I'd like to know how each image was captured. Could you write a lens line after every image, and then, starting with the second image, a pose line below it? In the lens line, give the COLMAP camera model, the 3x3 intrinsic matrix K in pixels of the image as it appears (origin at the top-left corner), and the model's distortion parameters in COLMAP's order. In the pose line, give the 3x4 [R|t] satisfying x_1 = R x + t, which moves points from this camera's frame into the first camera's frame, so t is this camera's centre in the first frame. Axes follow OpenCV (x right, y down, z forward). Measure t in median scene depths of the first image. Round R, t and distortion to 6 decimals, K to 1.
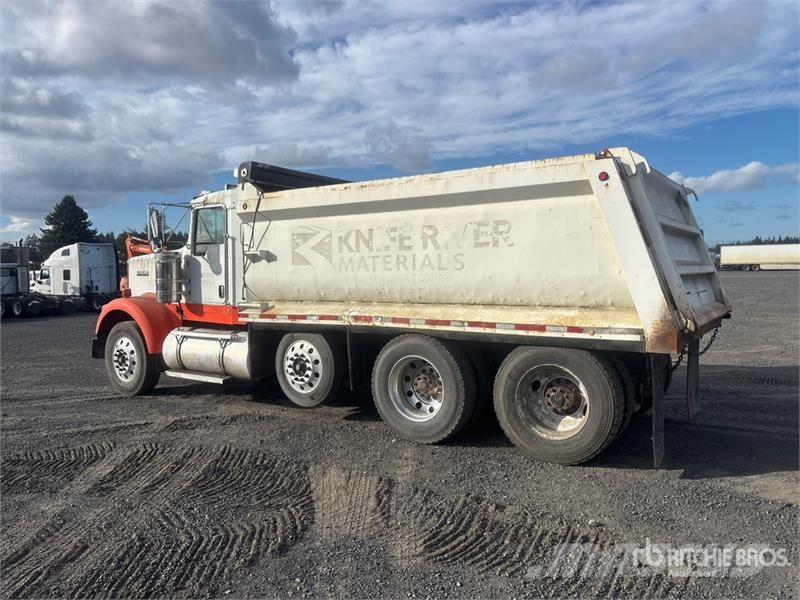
lens RADIAL K [[593.9, 0, 407.0], [0, 593.9, 284.2], [0, 0, 1]] dist [0.047207, -0.006144]
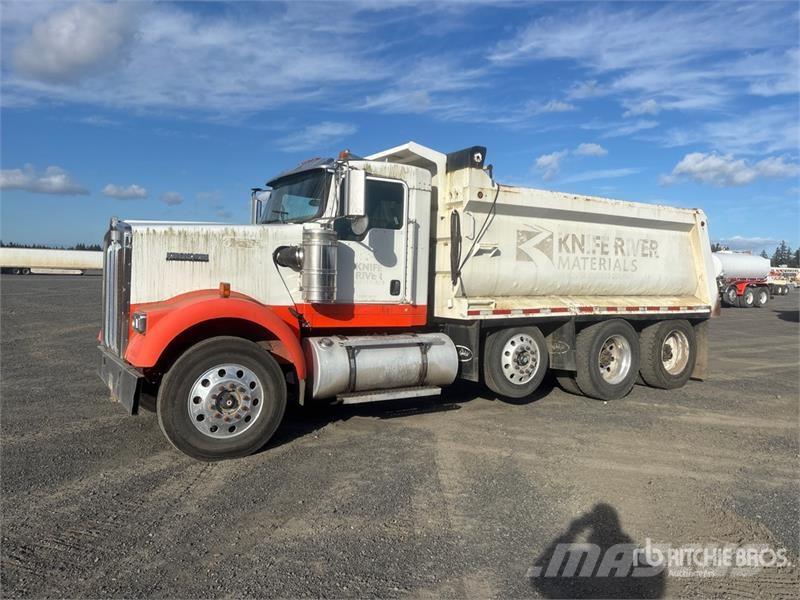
lens RADIAL K [[686.3, 0, 412.3], [0, 686.3, 292.2], [0, 0, 1]] dist [-0.020311, -0.008194]
pose [[0.371299, -0.000216, 0.928513, -1.346669], [-0.001253, 0.999999, 0.000733, 0.020925], [-0.928513, -0.001436, 0.371298, 0.726144]]
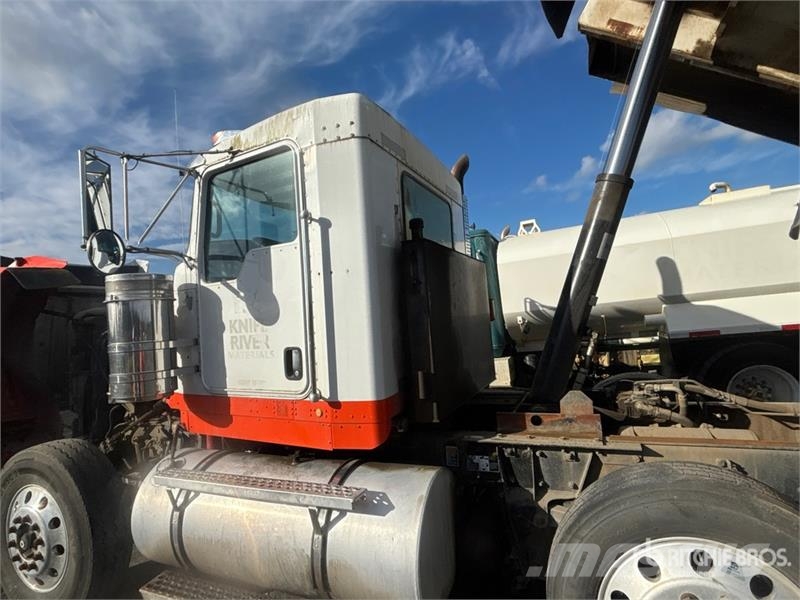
lens RADIAL K [[436.0, 0, 402.4], [0, 436.0, 296.6], [0, 0, 1]] dist [0.001793, 0.001254]
pose [[0.984681, -0.054201, 0.165730, -0.327947], [0.066429, 0.995392, -0.069148, -0.007774], [-0.161218, 0.079098, 0.983744, 0.815263]]
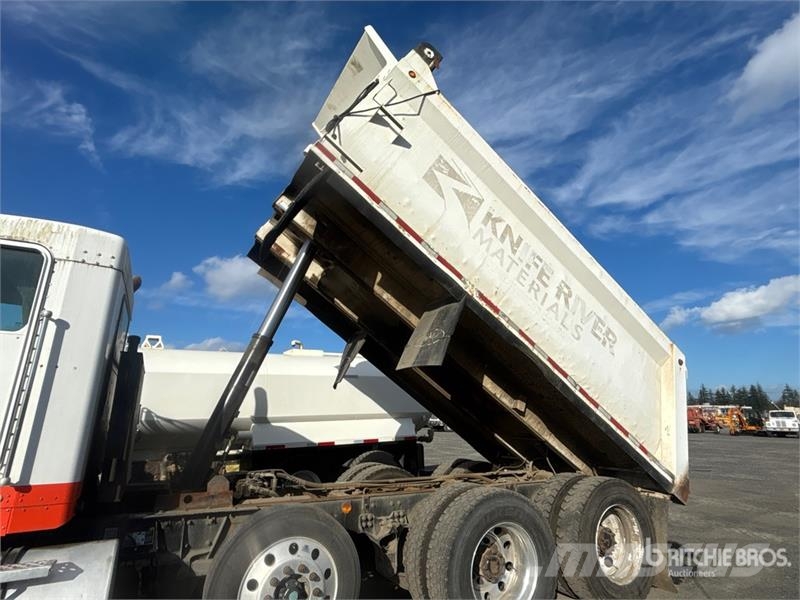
lens RADIAL K [[436.0, 0, 398.5], [0, 436.0, 299.3], [0, 0, 1]] dist [0.001793, 0.001254]
pose [[0.469949, 0.252543, 0.845795, -0.513532], [0.010029, 0.956609, -0.291203, 0.005186], [-0.882637, 0.145333, 0.447025, 0.703872]]
